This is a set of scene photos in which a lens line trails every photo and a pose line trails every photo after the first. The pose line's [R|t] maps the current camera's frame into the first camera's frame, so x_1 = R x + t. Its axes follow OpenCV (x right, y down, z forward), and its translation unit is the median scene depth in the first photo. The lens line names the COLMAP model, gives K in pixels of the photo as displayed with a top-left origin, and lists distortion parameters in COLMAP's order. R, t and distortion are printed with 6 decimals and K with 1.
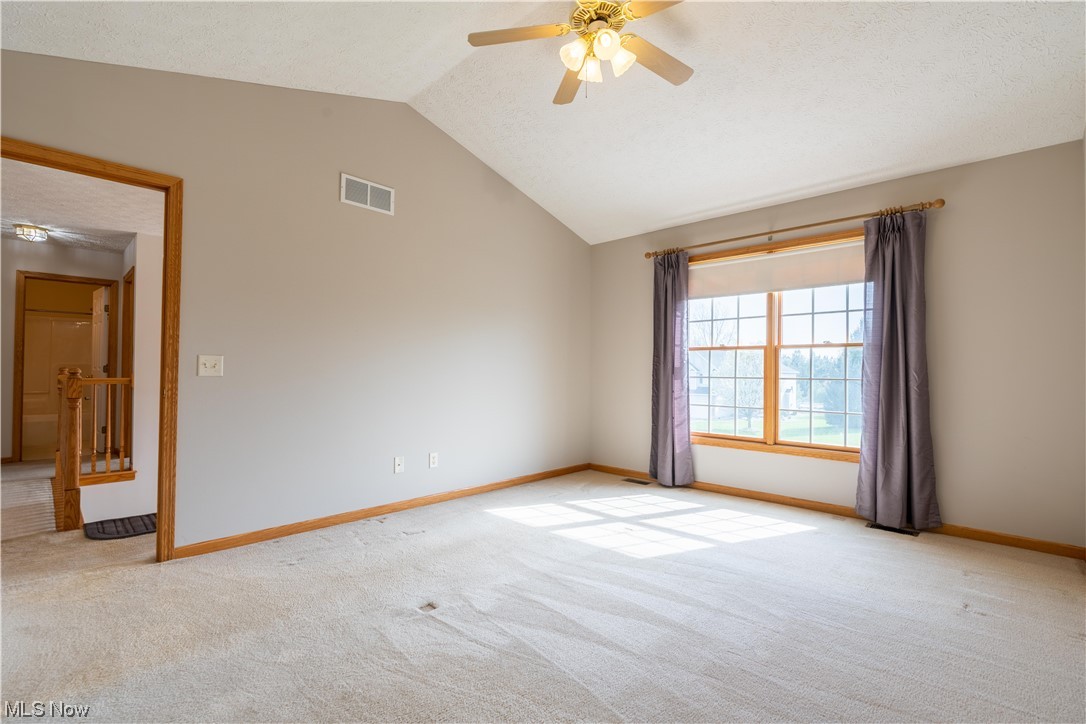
lens RADIAL K [[499.8, 0, 547.1], [0, 499.8, 360.9], [0, 0, 1]] dist [-0.003594, -0.000438]
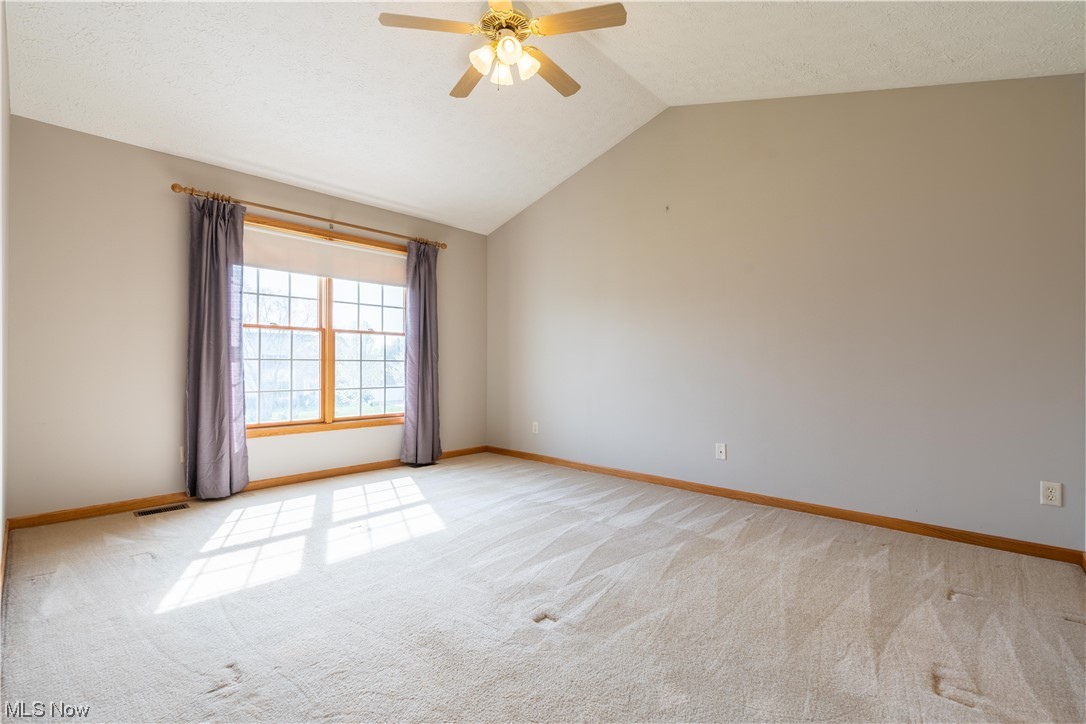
lens RADIAL K [[499.8, 0, 546.4], [0, 499.8, 362.2], [0, 0, 1]] dist [-0.003594, -0.000438]
pose [[-0.034831, -0.004900, 0.999381, -0.613012], [-0.026065, 0.999652, 0.003993, 0.023003], [-0.999053, -0.025910, -0.034947, 0.576177]]
